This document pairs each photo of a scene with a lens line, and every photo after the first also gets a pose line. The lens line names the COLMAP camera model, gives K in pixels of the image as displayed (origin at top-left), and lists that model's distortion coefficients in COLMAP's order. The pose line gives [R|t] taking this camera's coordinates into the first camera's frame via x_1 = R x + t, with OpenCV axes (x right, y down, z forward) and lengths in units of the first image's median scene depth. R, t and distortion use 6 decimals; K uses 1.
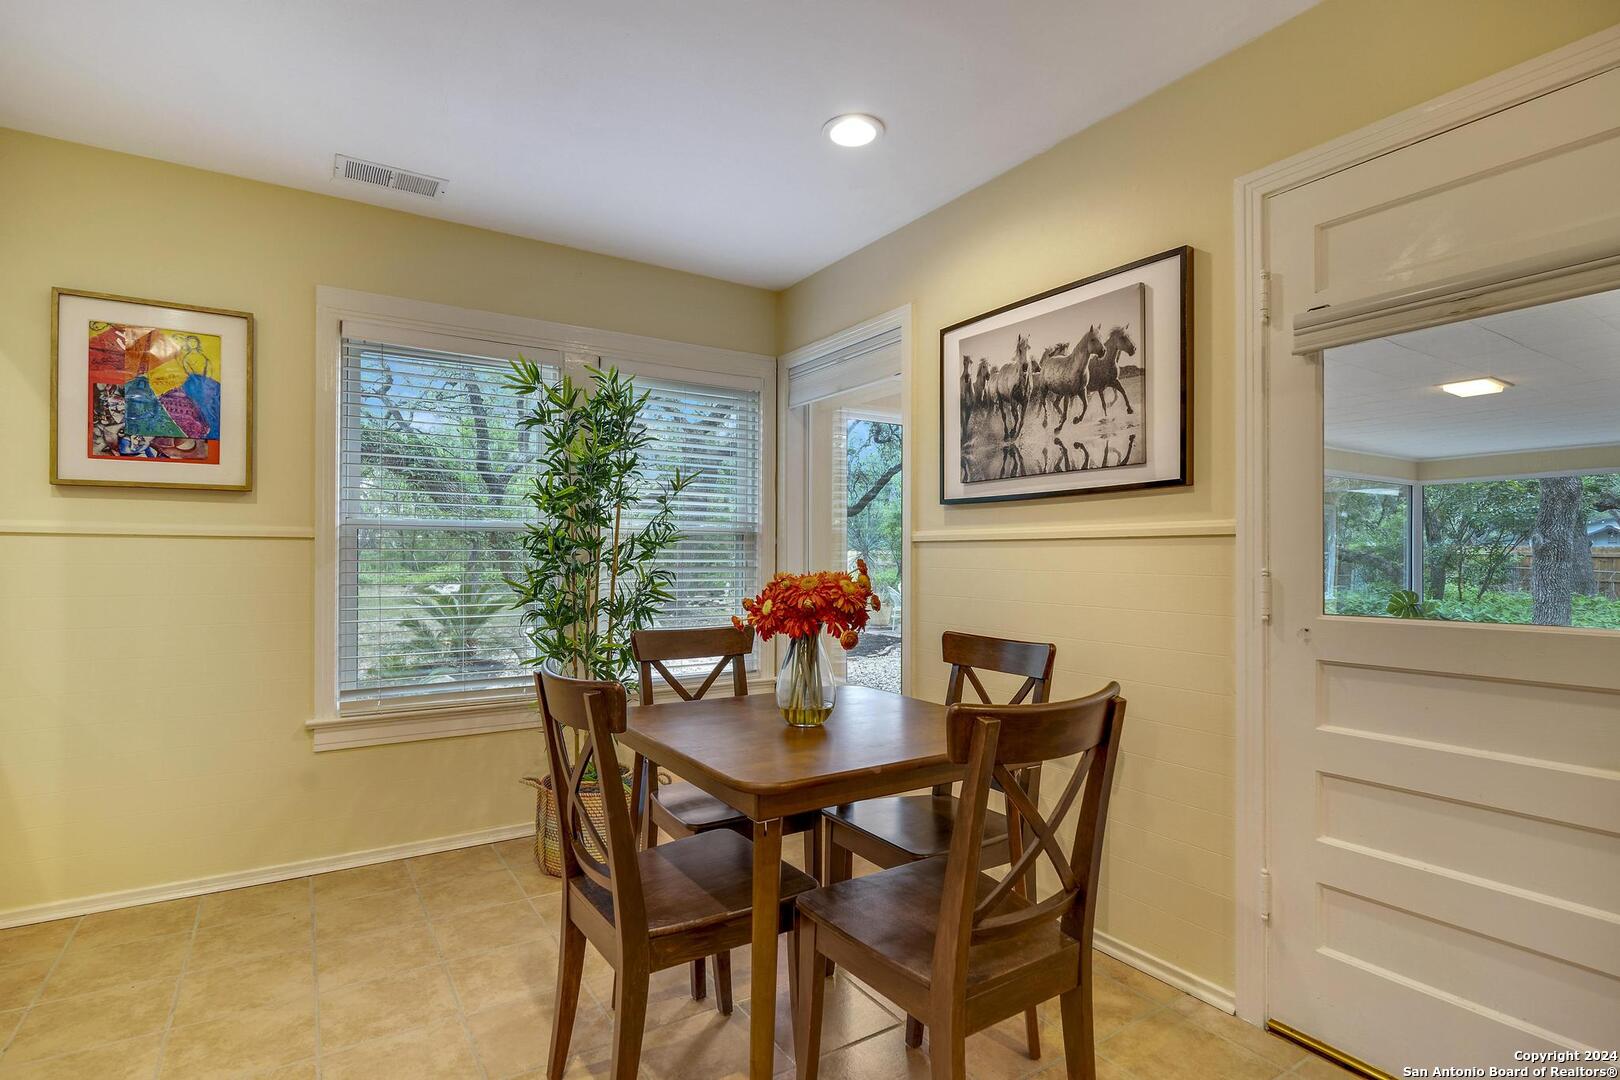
lens RADIAL K [[797.1, 0, 813.1], [0, 797.1, 548.8], [0, 0, 1]] dist [0.000547, 0.000276]
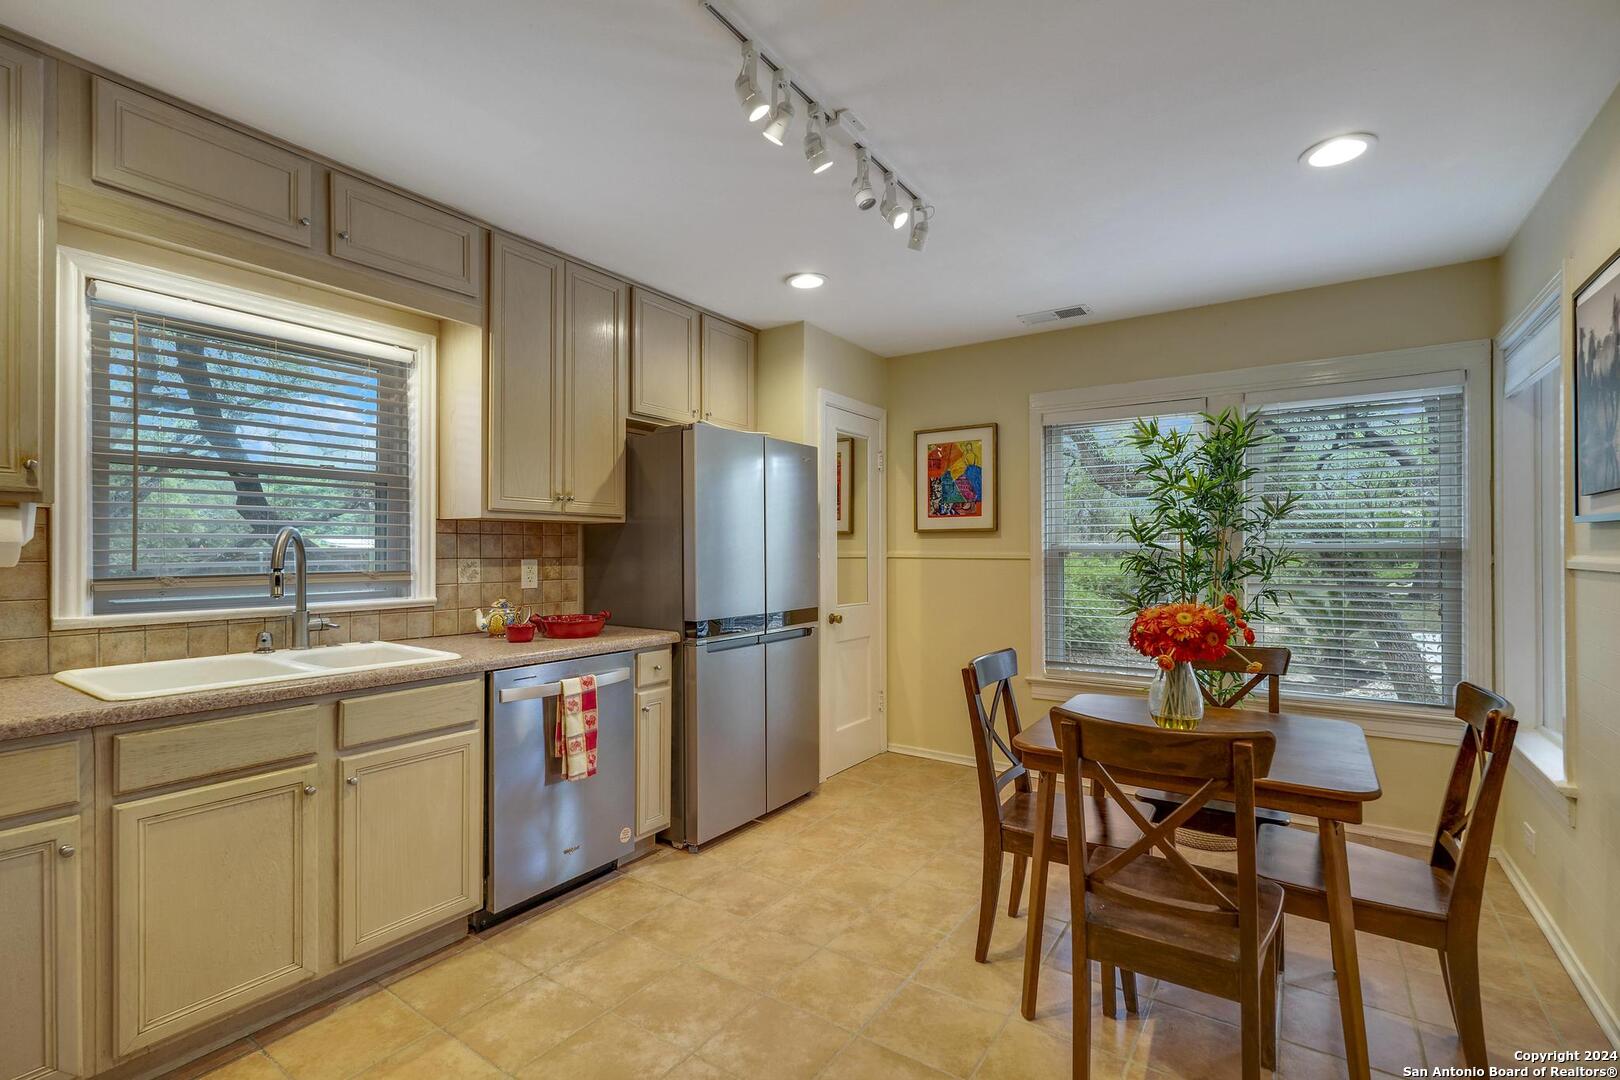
lens RADIAL K [[758.0, 0, 803.3], [0, 758.0, 548.1], [0, 0, 1]] dist [-0.000111, 0.000279]
pose [[0.386523, -0.003131, -0.922274, 0.637898], [0.012109, 0.999925, 0.001680, -0.048924], [0.922200, -0.011818, 0.386532, 0.033510]]
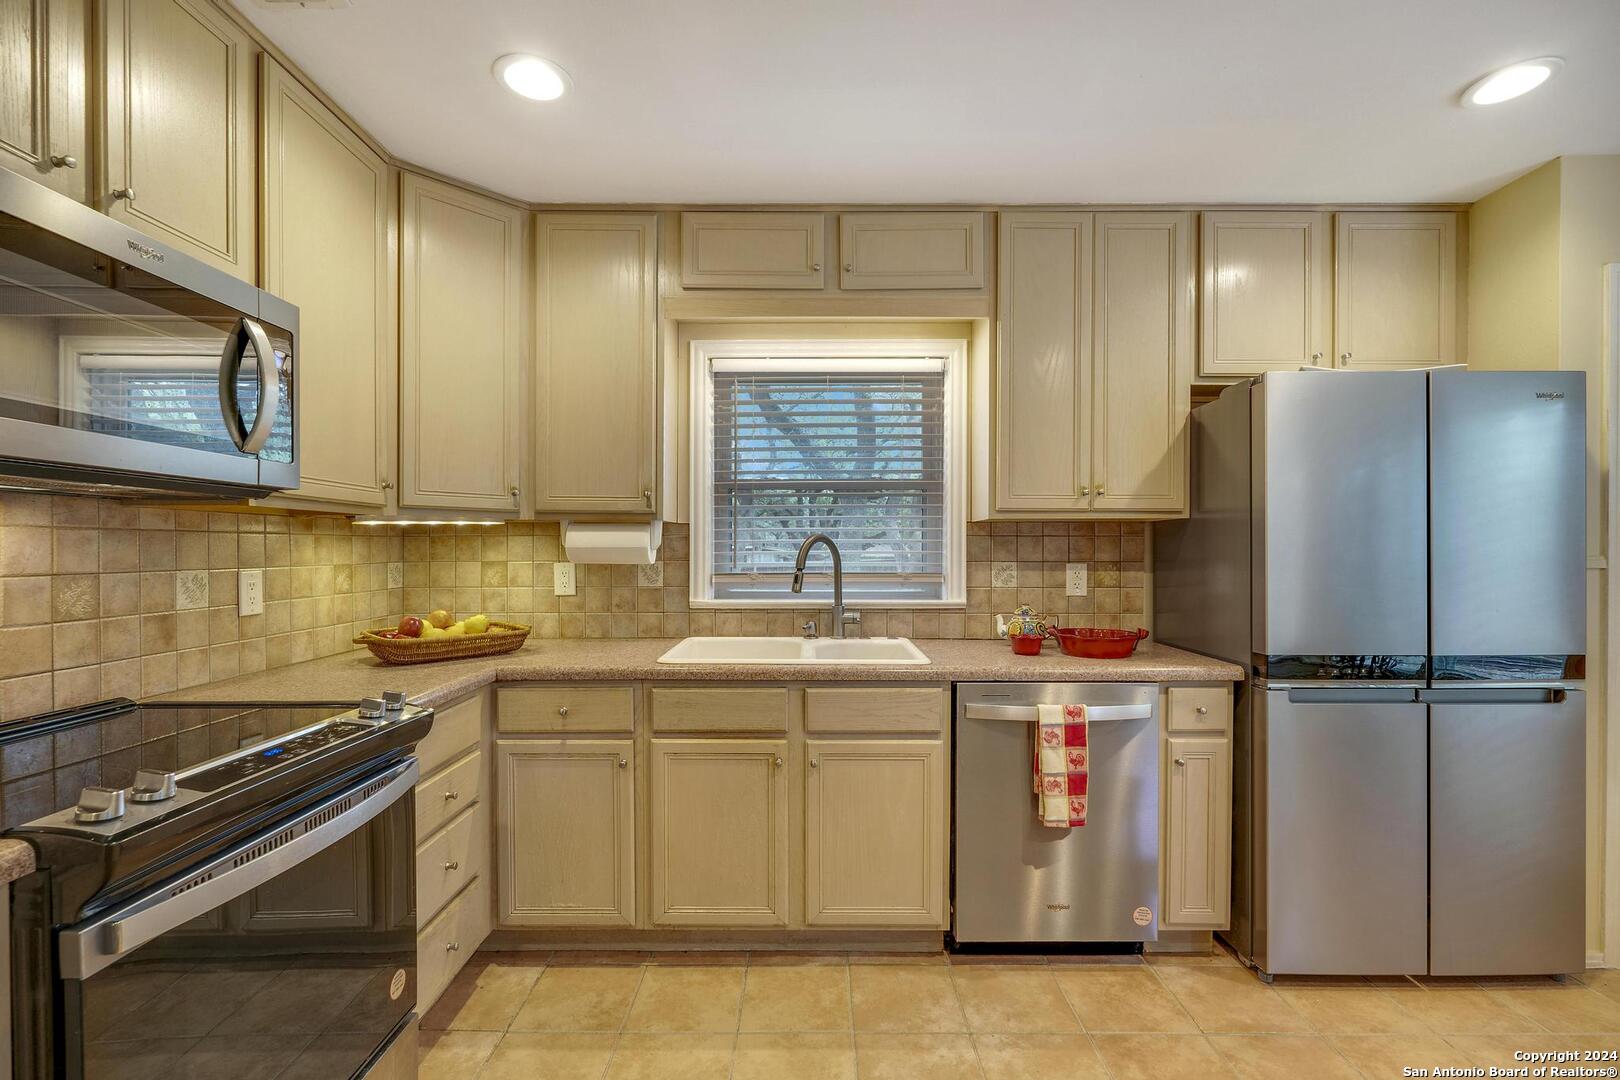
lens RADIAL K [[720.6, 0, 796.7], [0, 720.6, 555.3], [0, 0, 1]] dist [-0.001436, 0.000525]
pose [[-0.553160, 0.001878, -0.833073, 0.414179], [0.009703, 0.999944, -0.004188, -0.044849], [0.833018, -0.010400, -0.553147, 0.358427]]
